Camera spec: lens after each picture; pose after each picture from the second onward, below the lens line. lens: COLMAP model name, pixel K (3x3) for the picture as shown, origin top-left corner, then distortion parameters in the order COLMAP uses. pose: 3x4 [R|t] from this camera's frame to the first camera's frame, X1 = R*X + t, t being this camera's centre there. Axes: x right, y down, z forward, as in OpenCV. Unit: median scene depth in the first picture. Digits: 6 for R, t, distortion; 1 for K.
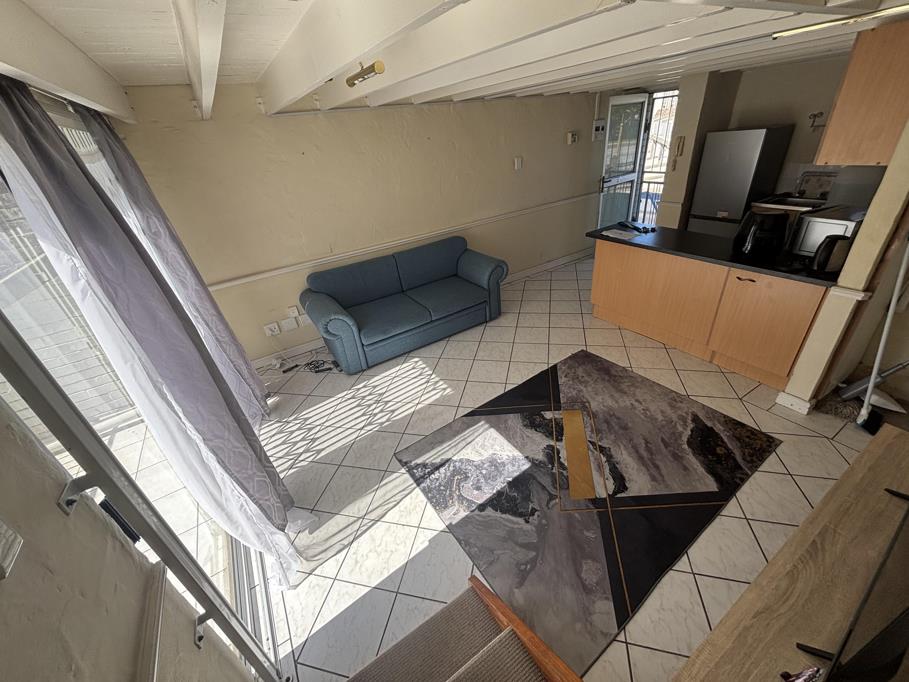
lens RADIAL K [[367.7, 0, 450.4], [0, 367.7, 345.1], [0, 0, 1]] dist [0.003025, -0.001927]
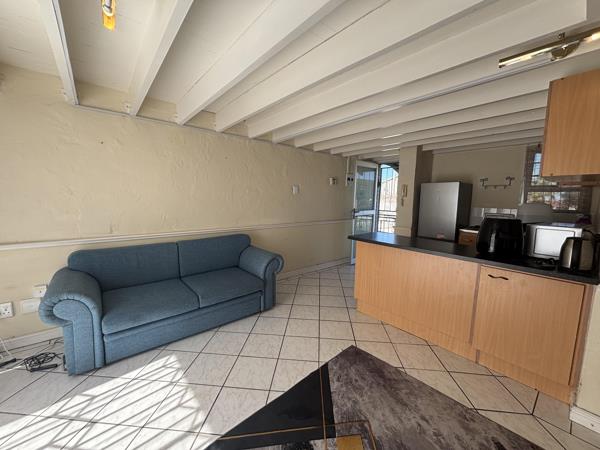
lens RADIAL K [[242.7, 0, 300.8], [0, 242.7, 224.4], [0, 0, 1]] dist [0.003025, -0.001927]
pose [[0.980344, 0.101552, 0.169155, 0.084789], [-0.023379, 0.911114, -0.411492, -0.011877], [-0.195907, 0.399449, 0.895579, 0.327325]]
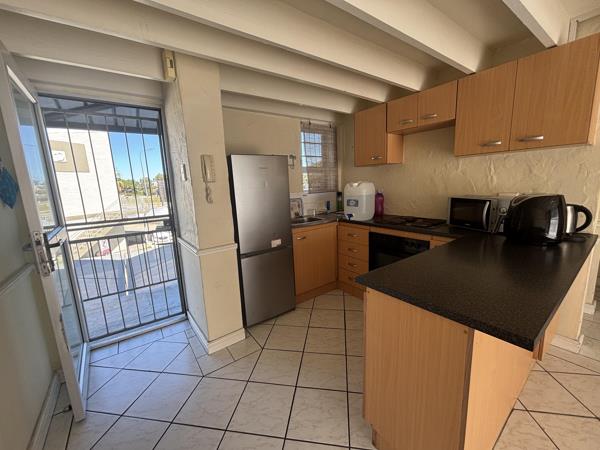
lens RADIAL K [[242.7, 0, 300.9], [0, 242.7, 222.9], [0, 0, 1]] dist [0.003025, -0.001927]
pose [[0.995023, 0.040549, 0.091019, 0.121100], [-0.005432, 0.934172, -0.356781, -0.091077], [-0.099495, 0.354511, 0.929744, 0.456298]]
